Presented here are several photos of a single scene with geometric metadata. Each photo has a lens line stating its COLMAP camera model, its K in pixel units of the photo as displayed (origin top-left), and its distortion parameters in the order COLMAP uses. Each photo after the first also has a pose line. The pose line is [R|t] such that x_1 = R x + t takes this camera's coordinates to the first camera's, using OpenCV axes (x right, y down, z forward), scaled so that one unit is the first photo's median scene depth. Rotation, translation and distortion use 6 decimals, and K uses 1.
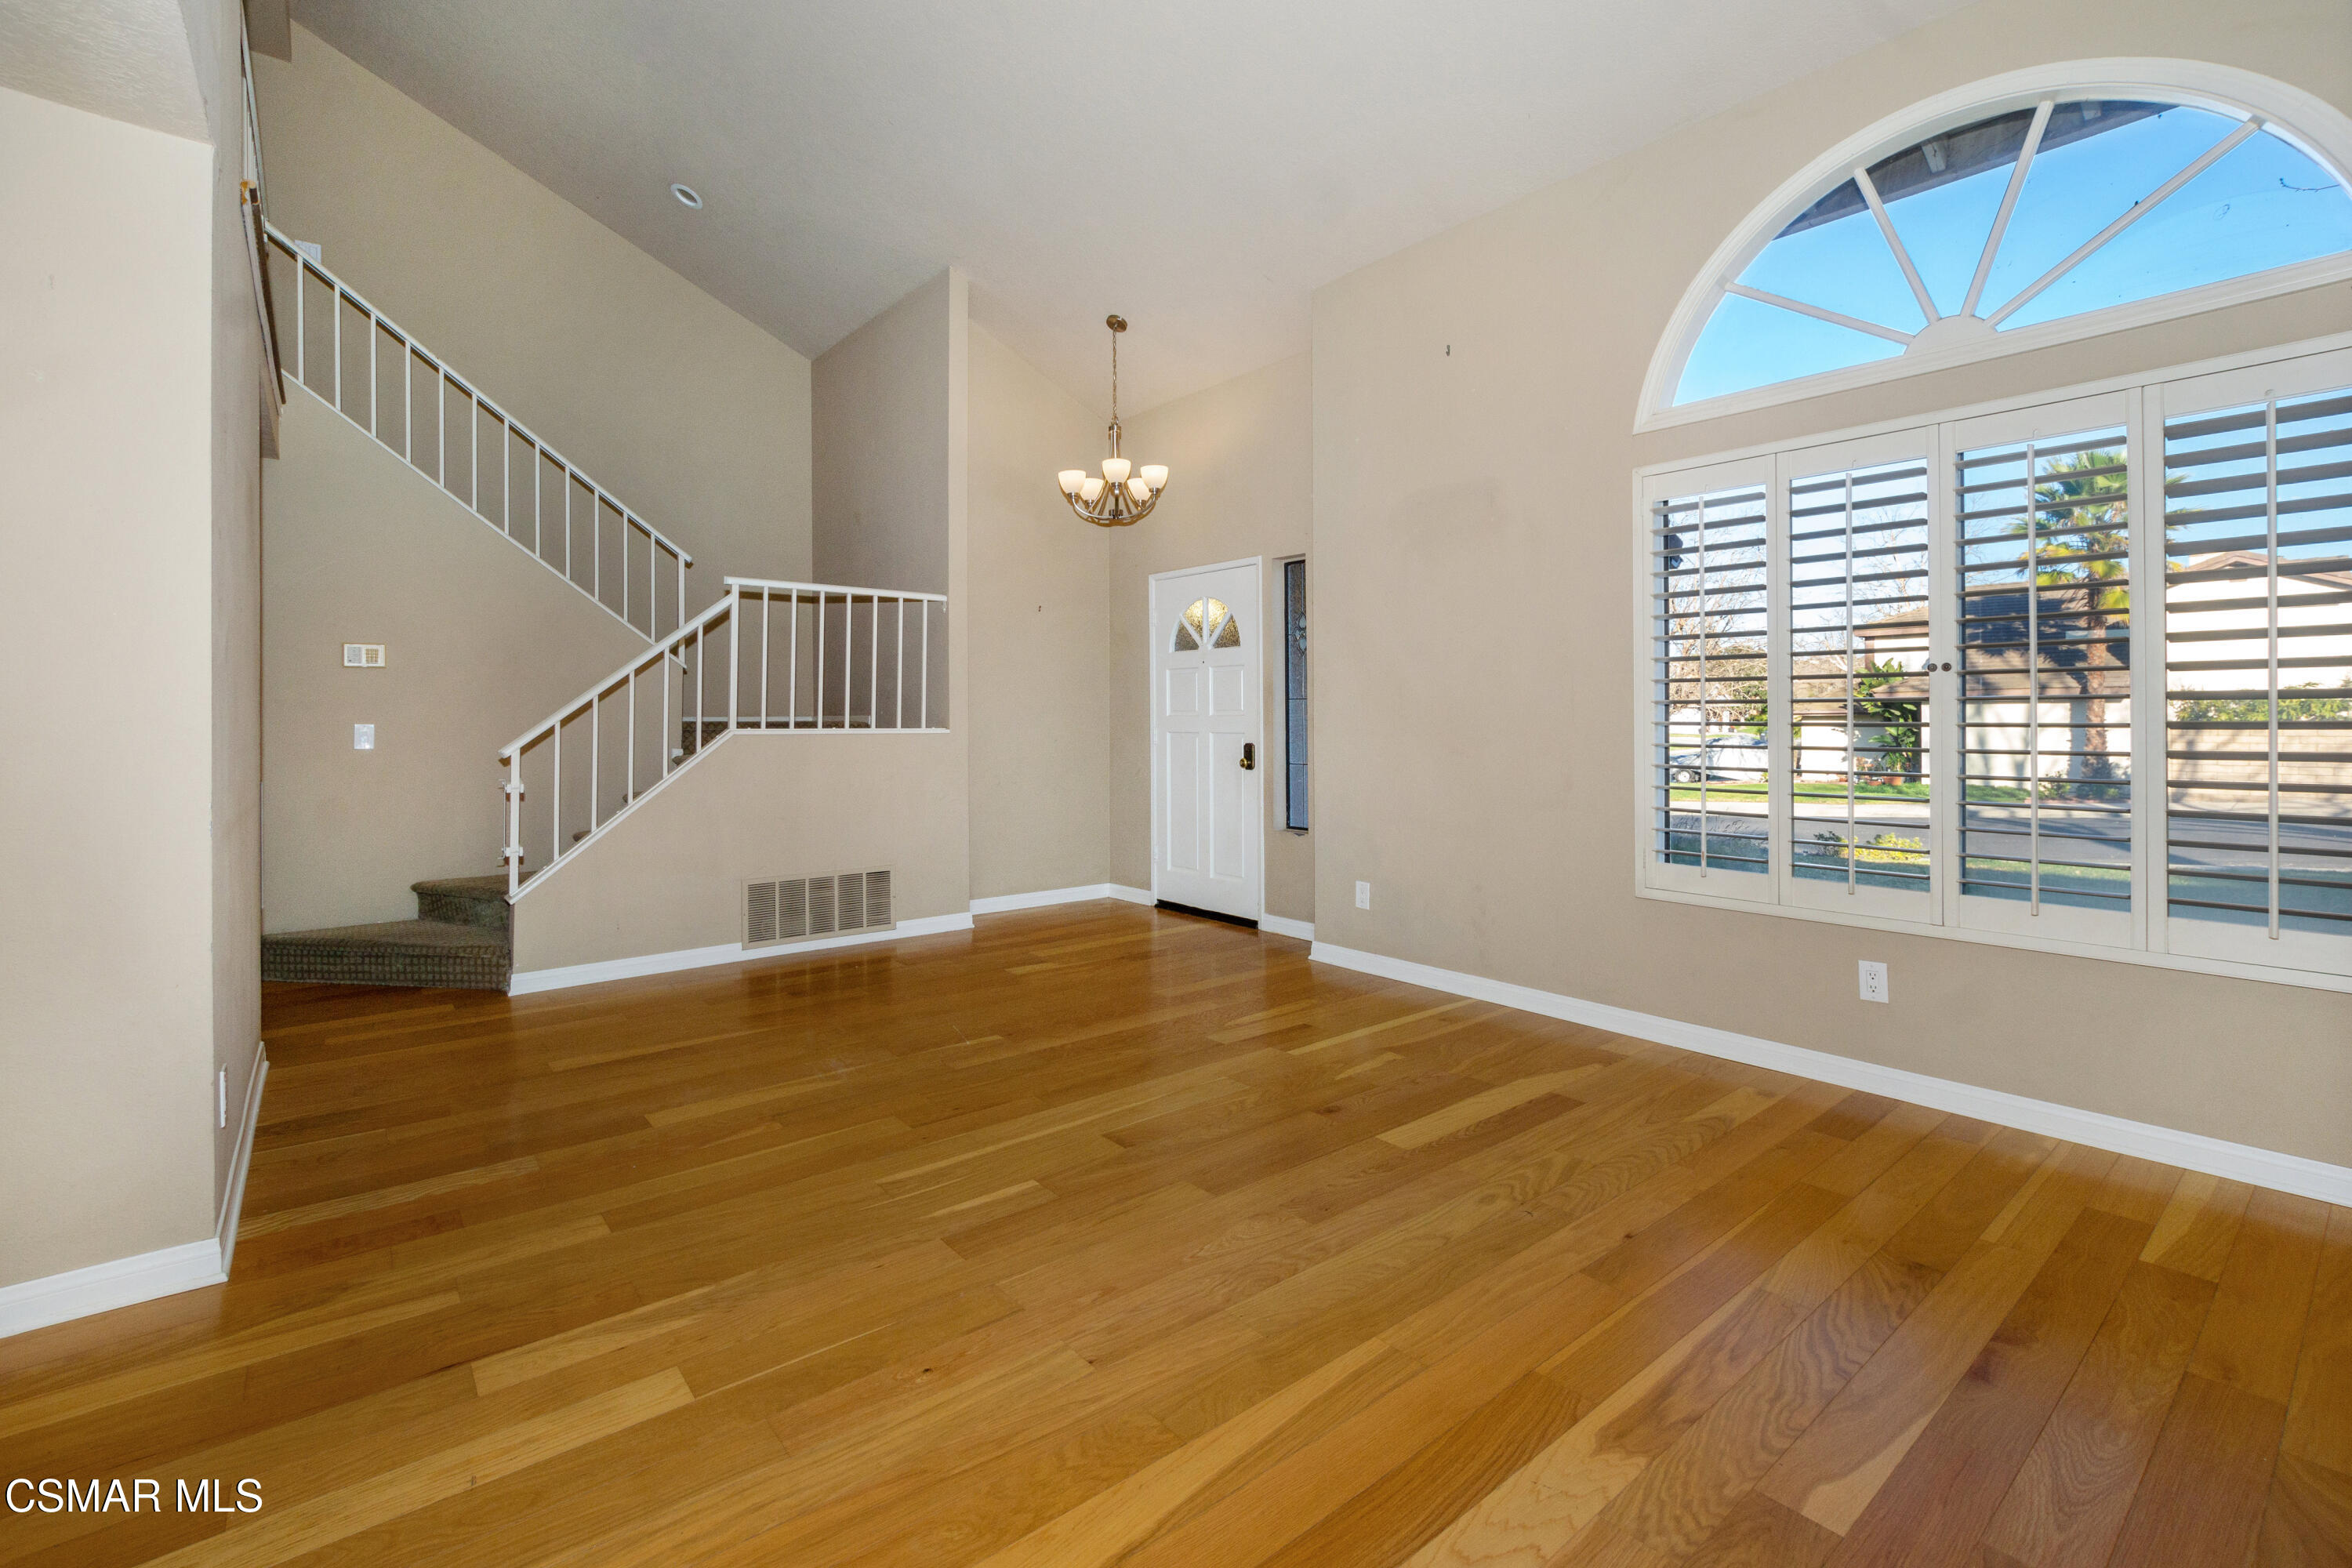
lens RADIAL K [[1035.7, 0, 1185.6], [0, 1035.7, 716.2], [0, 0, 1]] dist [-0.020175, 0.001526]
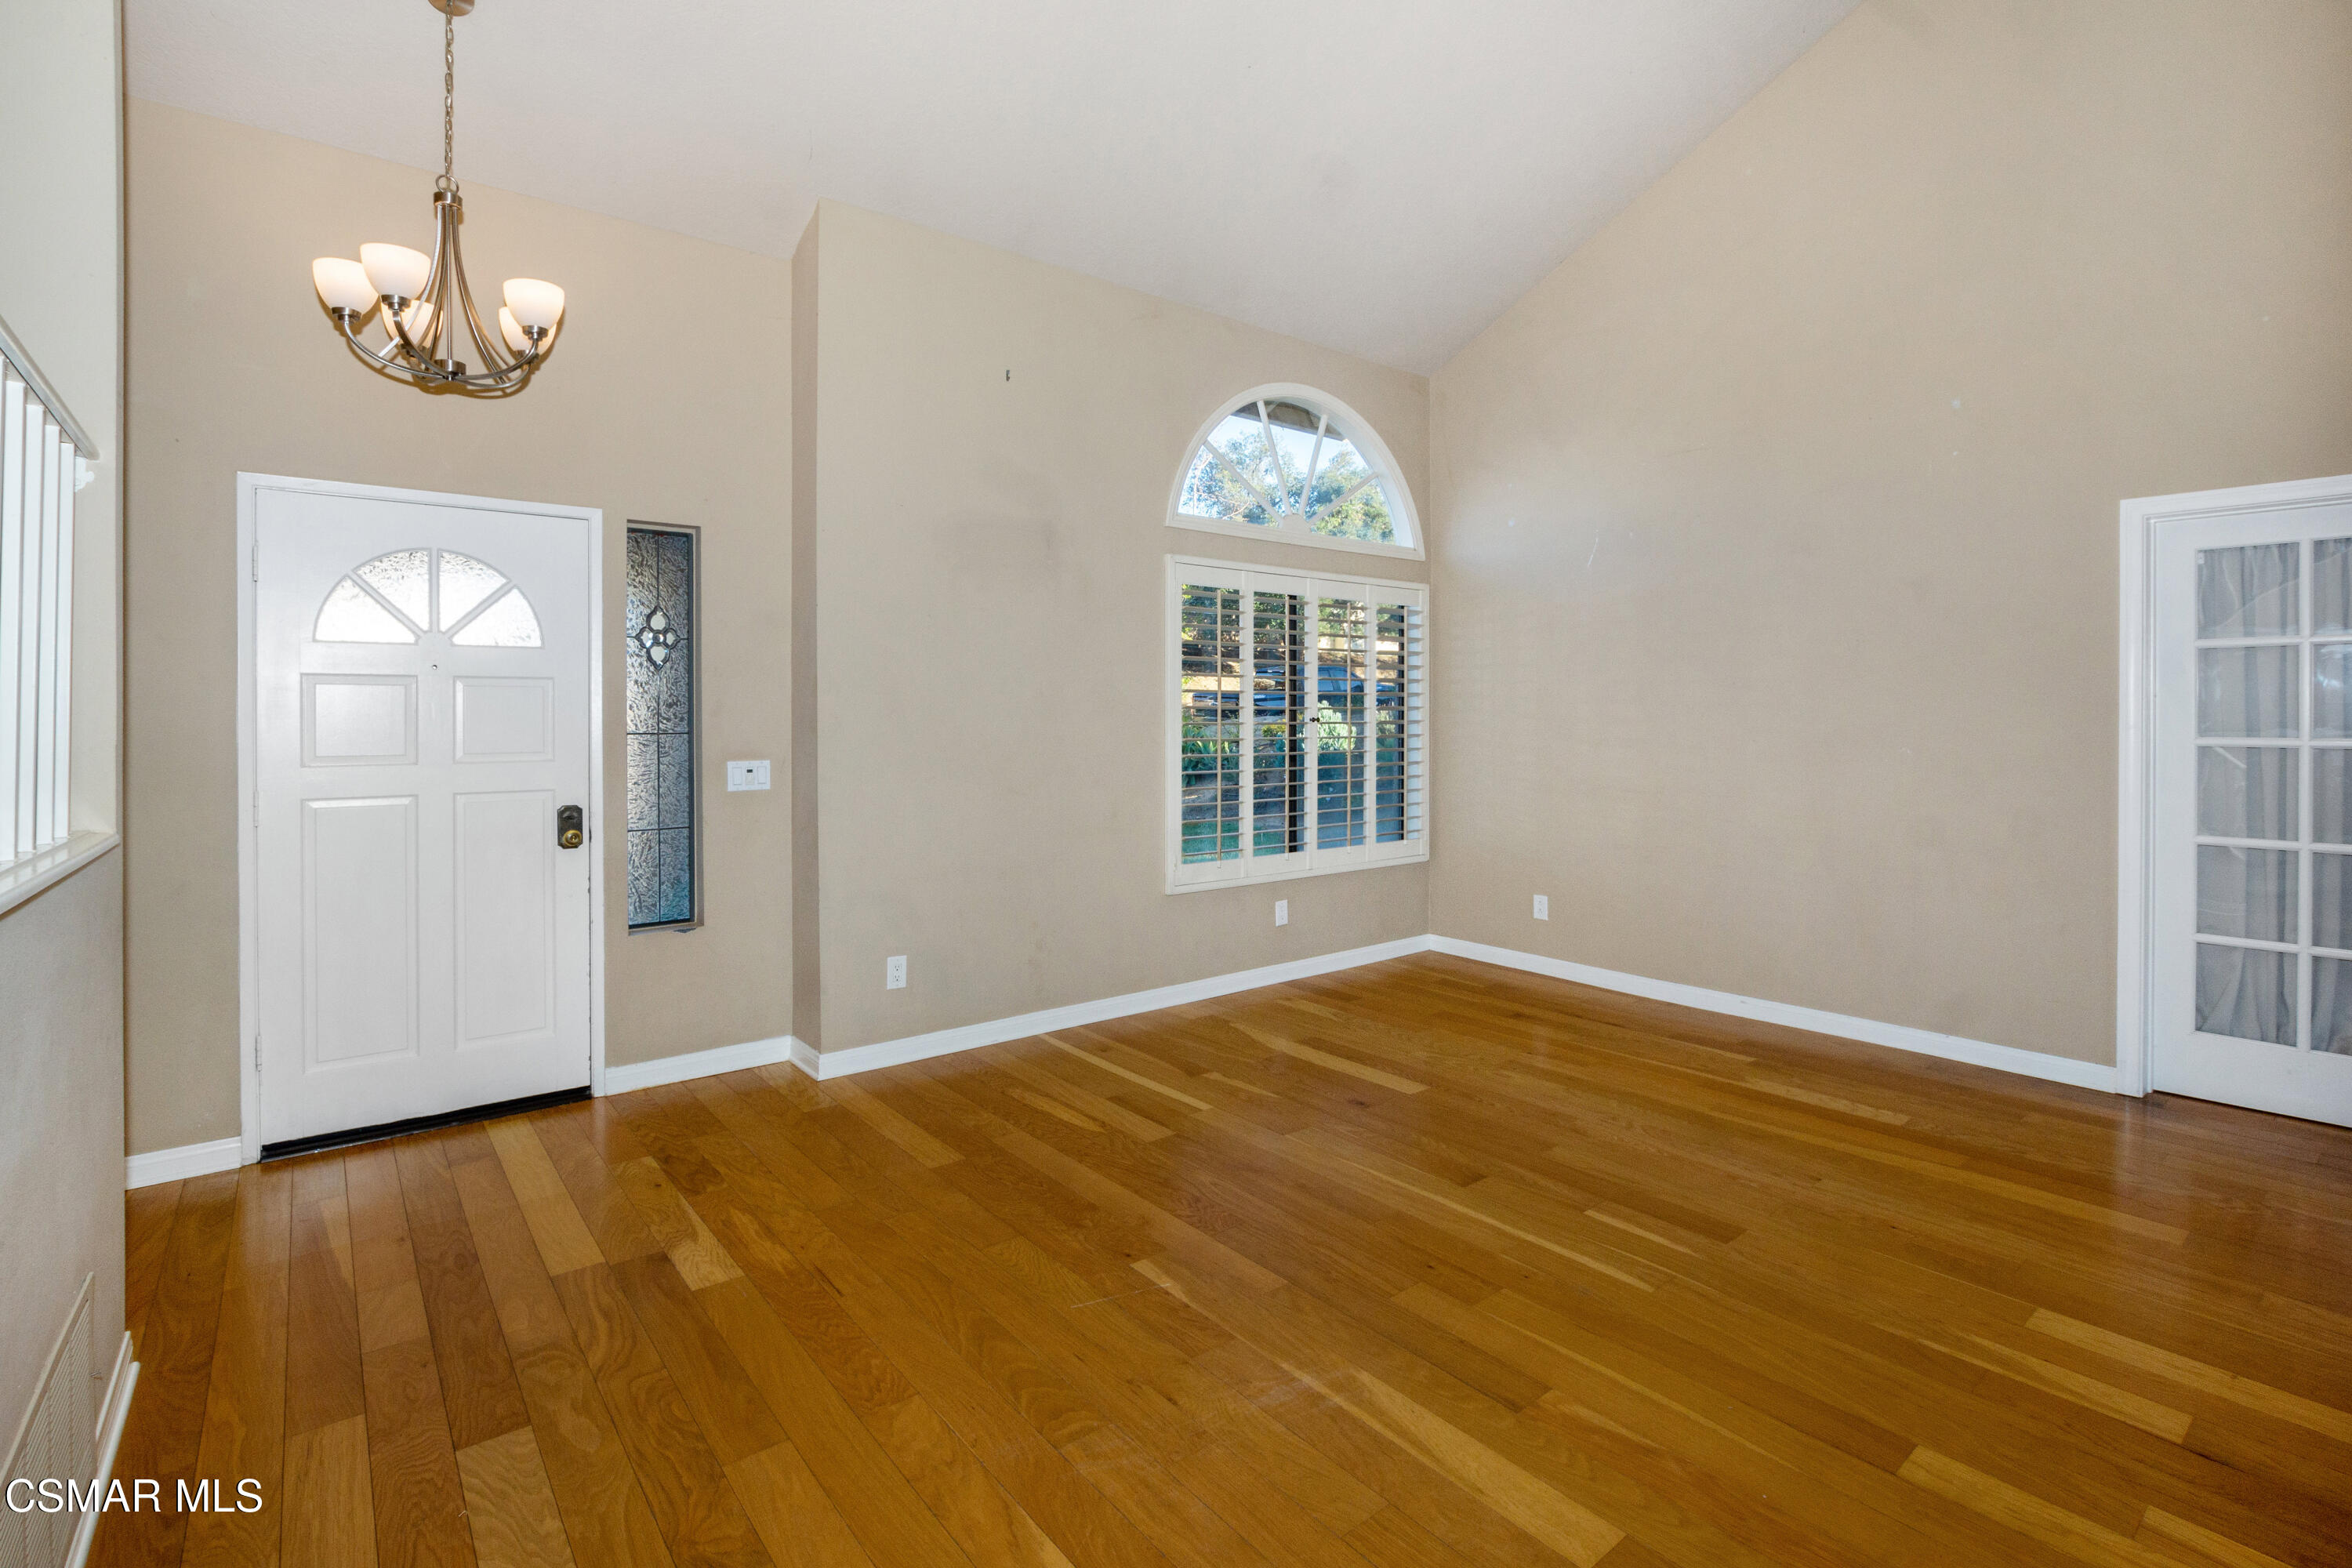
lens RADIAL K [[1035.7, 0, 1195.6], [0, 1035.7, 718.3], [0, 0, 1]] dist [-0.020175, 0.001526]
pose [[0.033118, 0.003301, 0.999446, -0.954520], [-0.000626, 0.999994, -0.003282, -0.042255], [-0.999451, -0.000517, 0.033120, 1.069168]]
